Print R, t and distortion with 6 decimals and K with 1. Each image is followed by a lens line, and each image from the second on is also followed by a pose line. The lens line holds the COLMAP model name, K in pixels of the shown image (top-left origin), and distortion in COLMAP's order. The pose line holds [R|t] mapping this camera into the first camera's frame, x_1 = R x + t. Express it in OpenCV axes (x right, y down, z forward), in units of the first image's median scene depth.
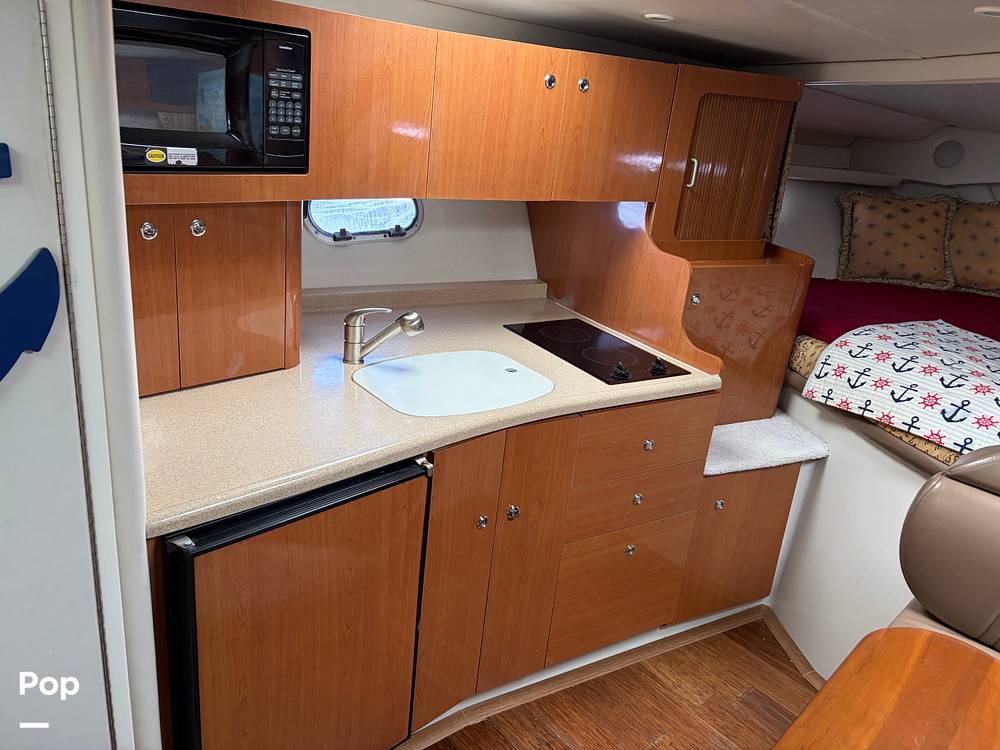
lens RADIAL K [[755.5, 0, 504.3], [0, 755.5, 375.5], [0, 0, 1]] dist [0.009869, 0.011418]
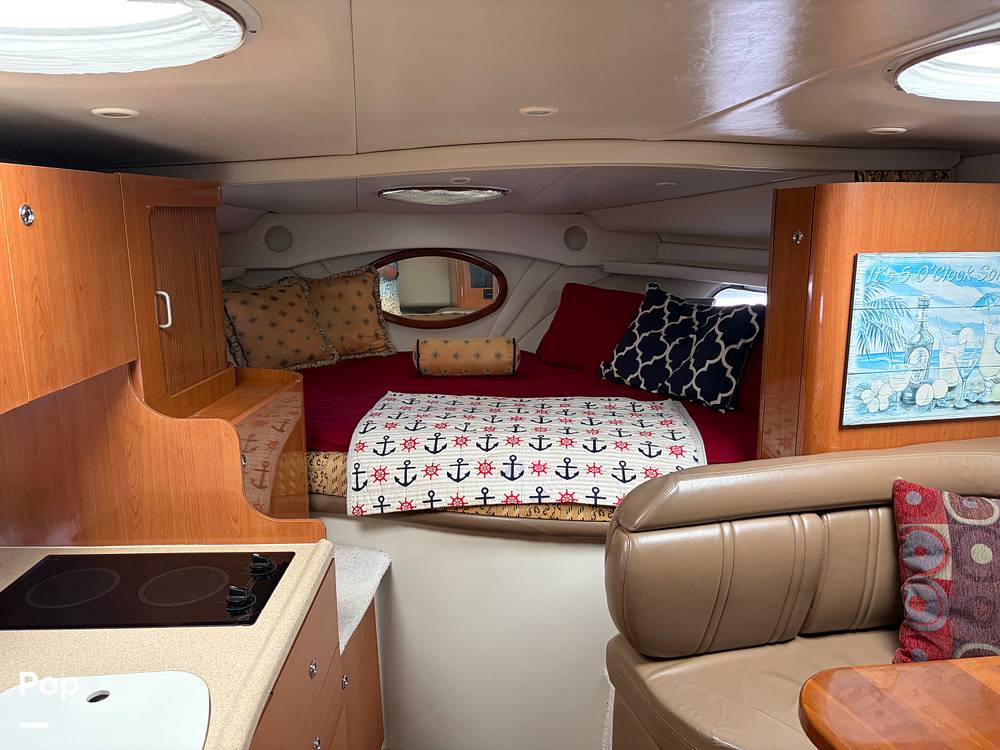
lens RADIAL K [[755.5, 0, 500.5], [0, 755.5, 370.8], [0, 0, 1]] dist [0.009869, 0.011418]
pose [[0.524540, -0.275766, 0.805488, -0.199954], [0.361145, 0.928825, 0.082812, -0.152013], [-0.770995, 0.247459, 0.586797, 0.313155]]
